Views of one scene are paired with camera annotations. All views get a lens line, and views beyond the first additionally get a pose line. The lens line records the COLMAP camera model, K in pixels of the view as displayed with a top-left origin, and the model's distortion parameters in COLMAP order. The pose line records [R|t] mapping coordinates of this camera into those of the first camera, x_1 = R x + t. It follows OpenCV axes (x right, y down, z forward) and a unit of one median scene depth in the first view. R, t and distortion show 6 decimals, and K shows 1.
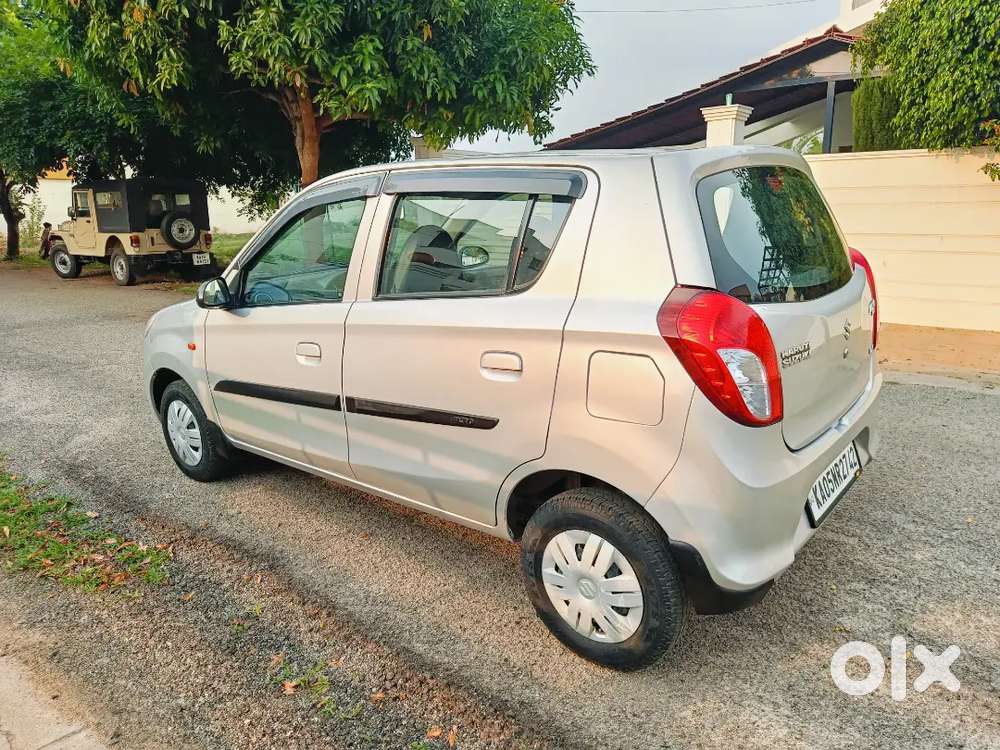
lens RADIAL K [[700.8, 0, 501.1], [0, 700.8, 386.8], [0, 0, 1]] dist [0.002740, -0.018199]
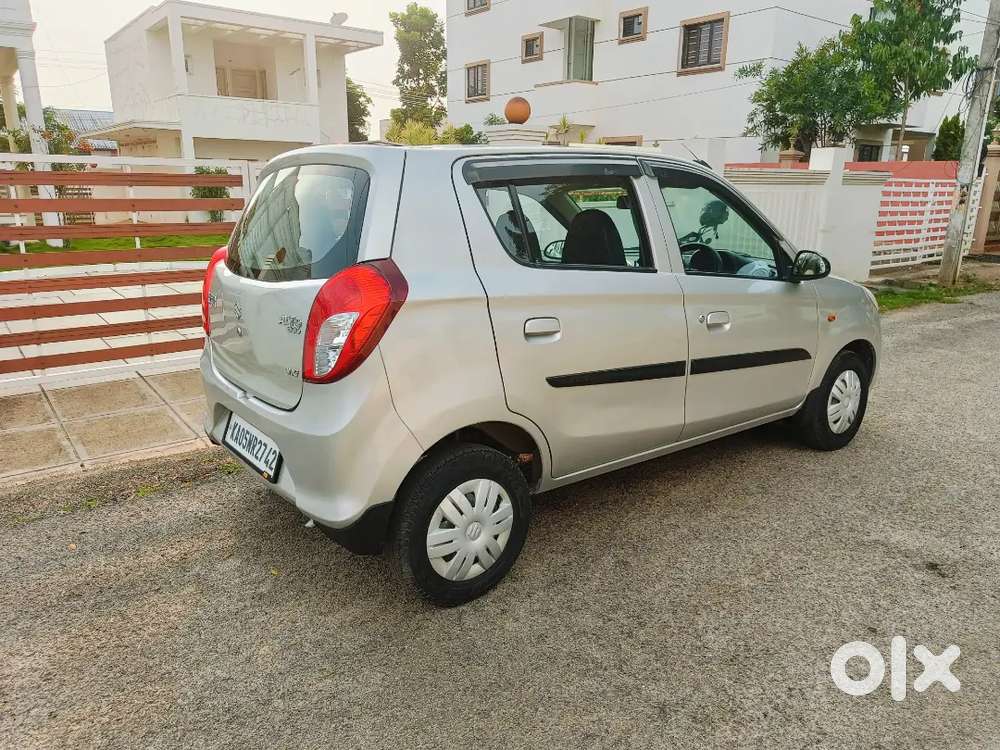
lens RADIAL K [[700.9, 0, 494.9], [0, 700.9, 376.7], [0, 0, 1]] dist [0.004154, 0.002337]
pose [[-0.222598, 0.269806, -0.936832, 0.459341], [-0.245508, 0.914460, 0.321697, -0.139587], [0.943491, 0.301609, -0.137317, 0.482924]]
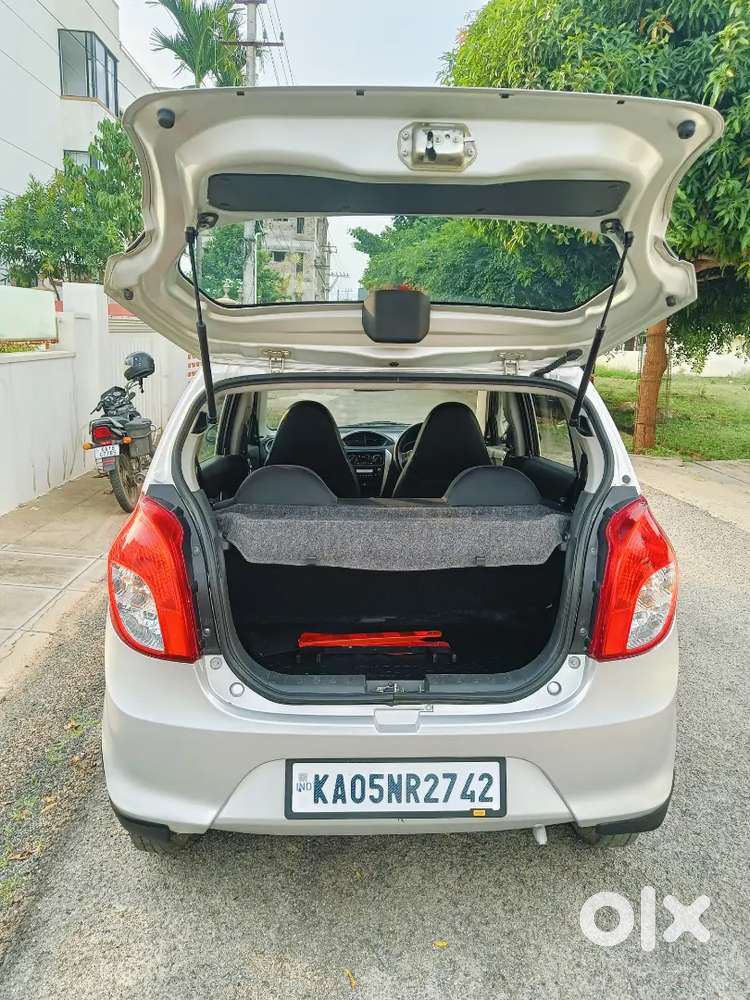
lens RADIAL K [[701.7, 0, 375.0], [0, 701.7, 500.0], [0, 0, 1]] dist [-0.005765, -0.001408]
pose [[0.662292, 0.218001, -0.716829, 0.302863], [-0.241454, 0.967794, 0.071240, -0.071972], [0.709273, 0.125900, 0.693600, 0.133985]]
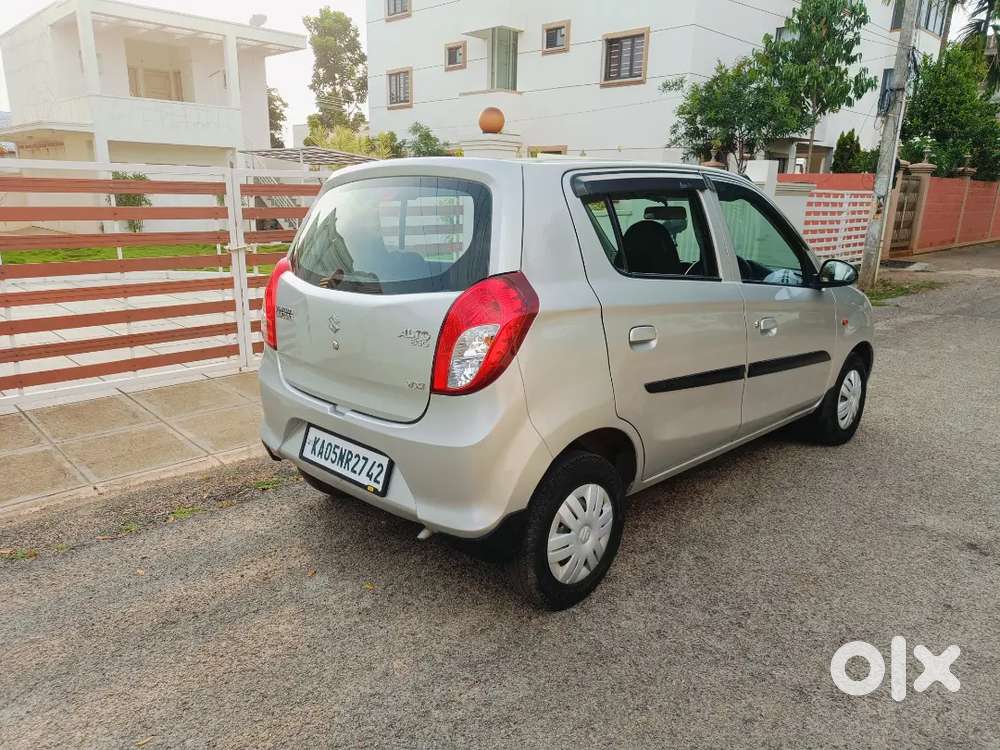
lens RADIAL K [[697.1, 0, 490.3], [0, 697.1, 385.4], [0, 0, 1]] dist [0.004709, 0.000519]
pose [[-0.106396, 0.276984, -0.954966, 0.479570], [-0.258116, 0.919800, 0.295542, -0.119145], [0.960238, 0.277936, -0.026369, 0.395057]]
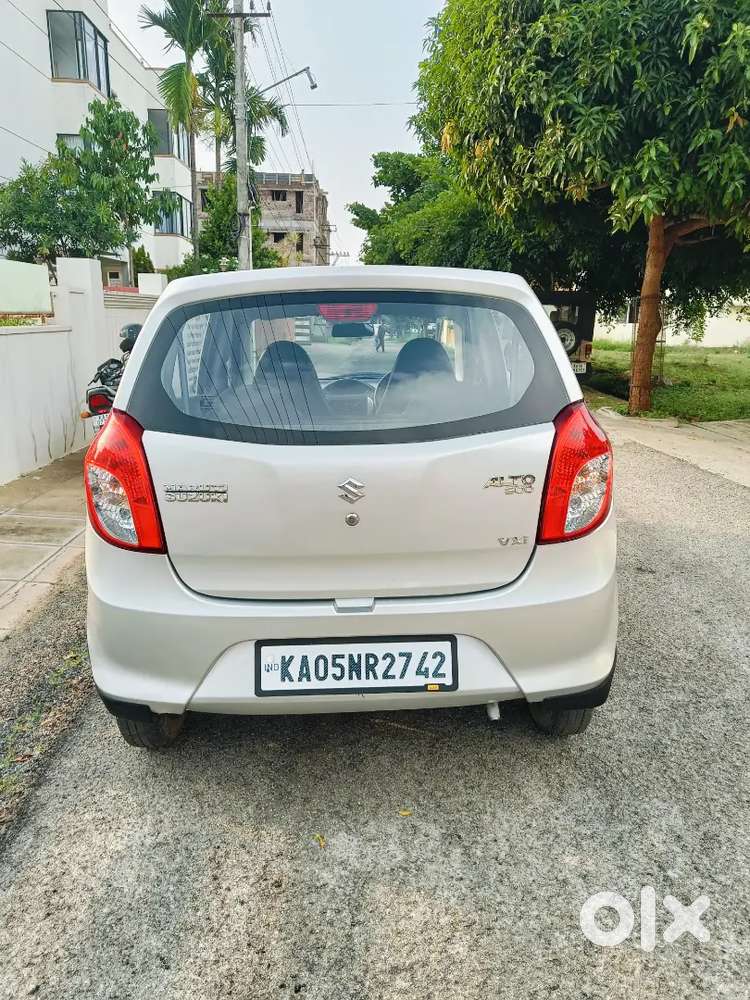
lens RADIAL K [[700.8, 0, 380.8], [0, 700.8, 506.9], [0, 0, 1]] dist [0.002740, -0.018199]
pose [[0.664617, 0.223106, -0.713097, 0.337464], [-0.214482, 0.971180, 0.103952, -0.047779], [0.715738, 0.083858, 0.693316, 0.138065]]
